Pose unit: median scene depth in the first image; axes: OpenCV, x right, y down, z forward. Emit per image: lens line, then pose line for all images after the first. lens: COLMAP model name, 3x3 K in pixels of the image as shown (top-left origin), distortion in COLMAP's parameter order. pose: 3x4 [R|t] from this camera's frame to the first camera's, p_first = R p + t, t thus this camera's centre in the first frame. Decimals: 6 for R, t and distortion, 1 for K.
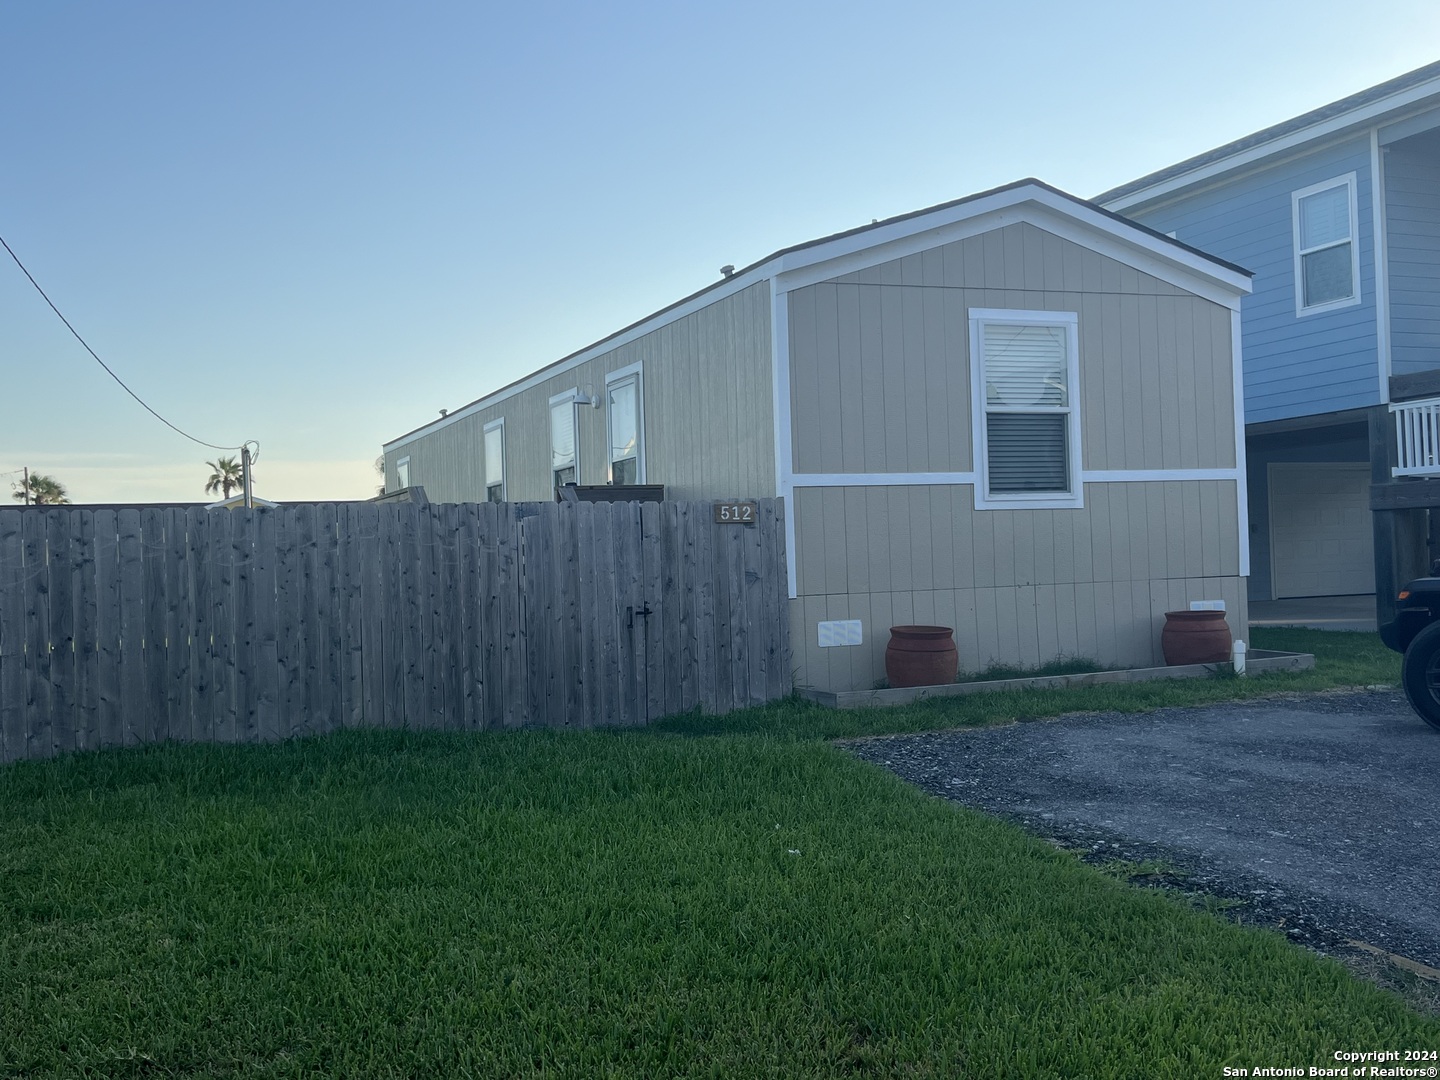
lens RADIAL K [[1440.7, 0, 718.3], [0, 1440.7, 538.1], [0, 0, 1]] dist [0.040053, 0.000000]
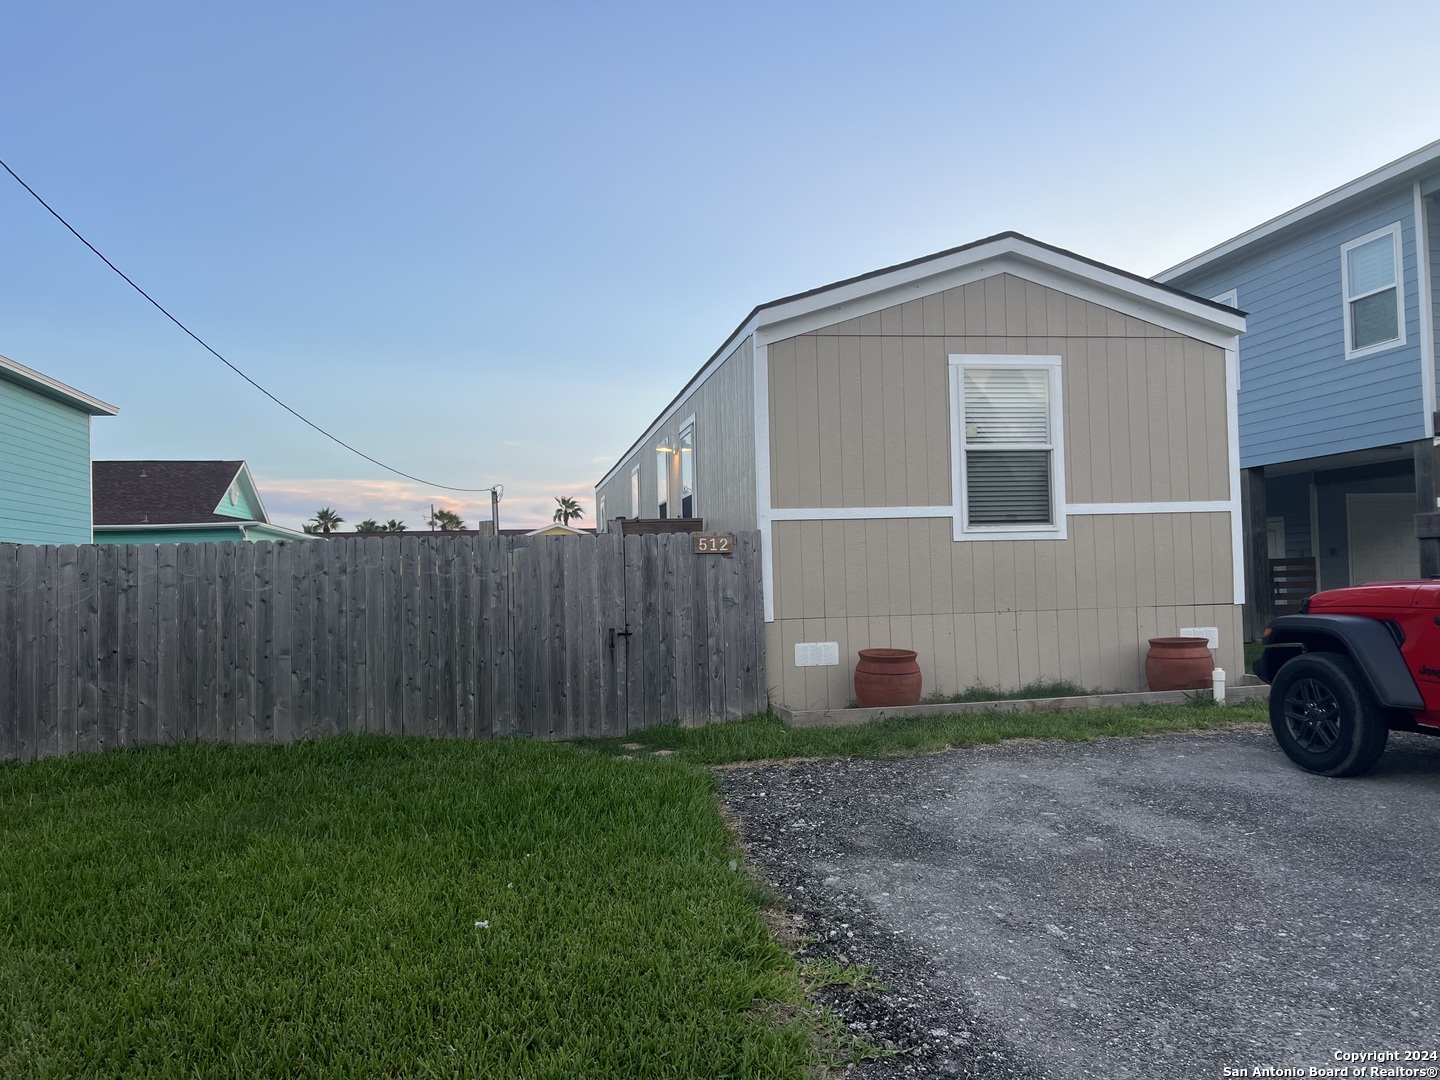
lens RADIAL K [[1077.6, 0, 723.0], [0, 1077.6, 538.9], [0, 0, 1]] dist [0.052898, -0.051846]
pose [[0.978751, 0.000163, -0.205053, 0.183271], [-0.003056, 0.999900, -0.013793, -0.010035], [0.205031, 0.014126, 0.978654, 0.184545]]
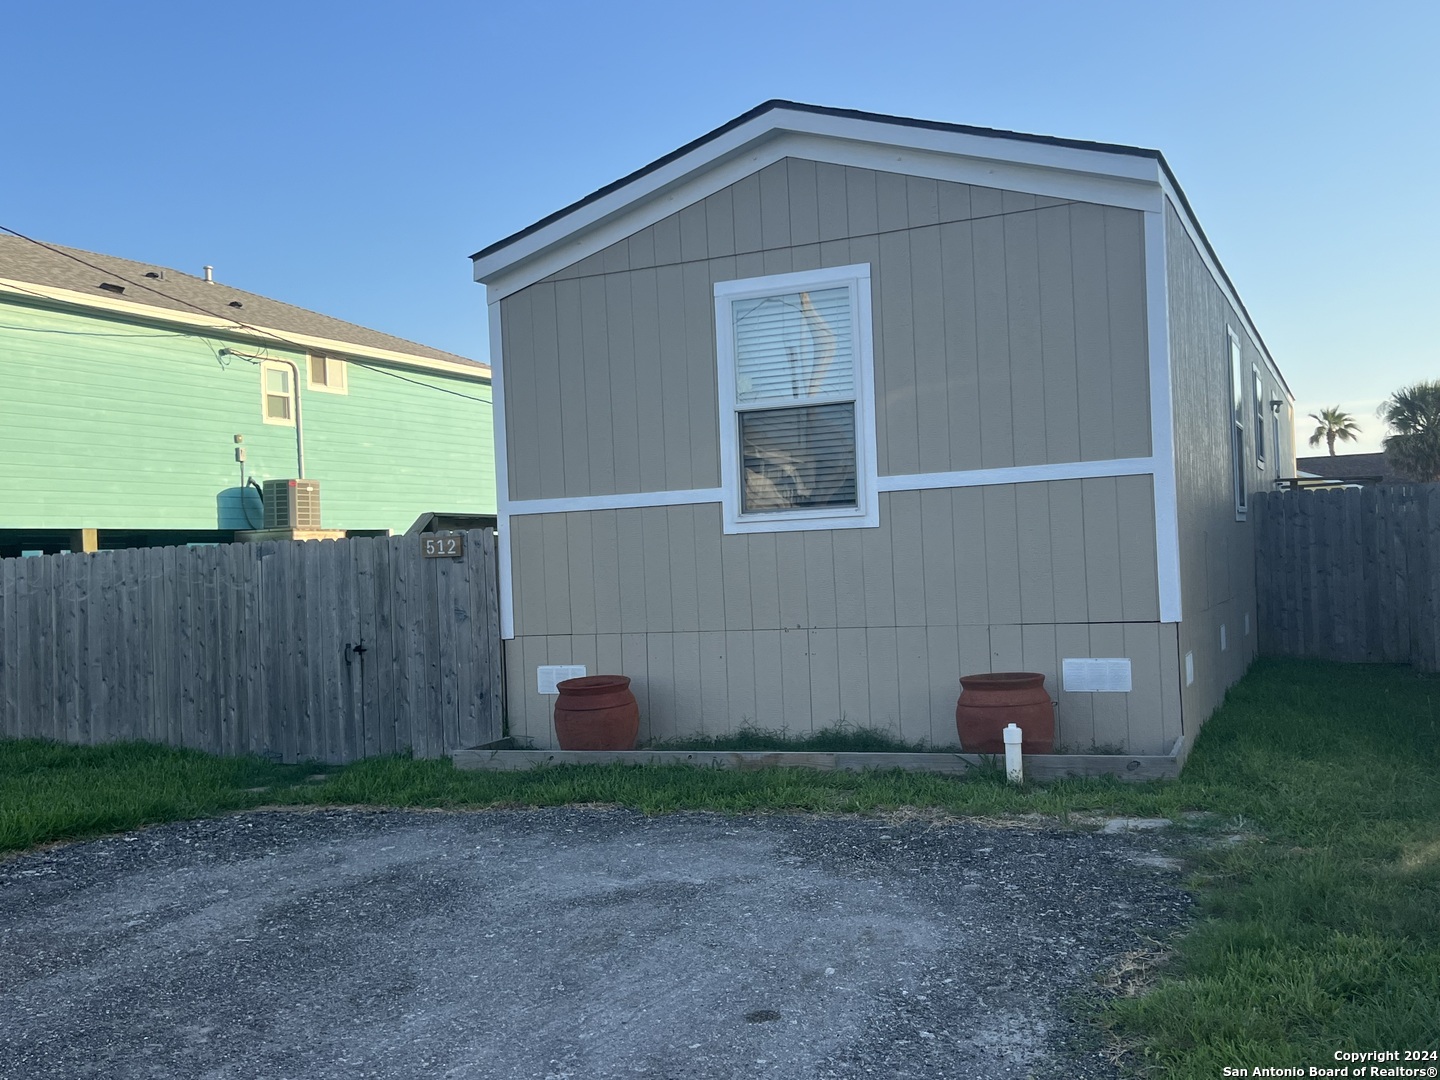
lens RADIAL K [[1440.7, 0, 725.1], [0, 1440.7, 537.0], [0, 0, 1]] dist [0.040053, 0.000000]
pose [[0.685878, -0.006724, -0.727685, 0.798748], [0.032507, 0.999242, 0.021406, -0.037016], [0.726990, -0.038337, 0.685577, 0.473994]]
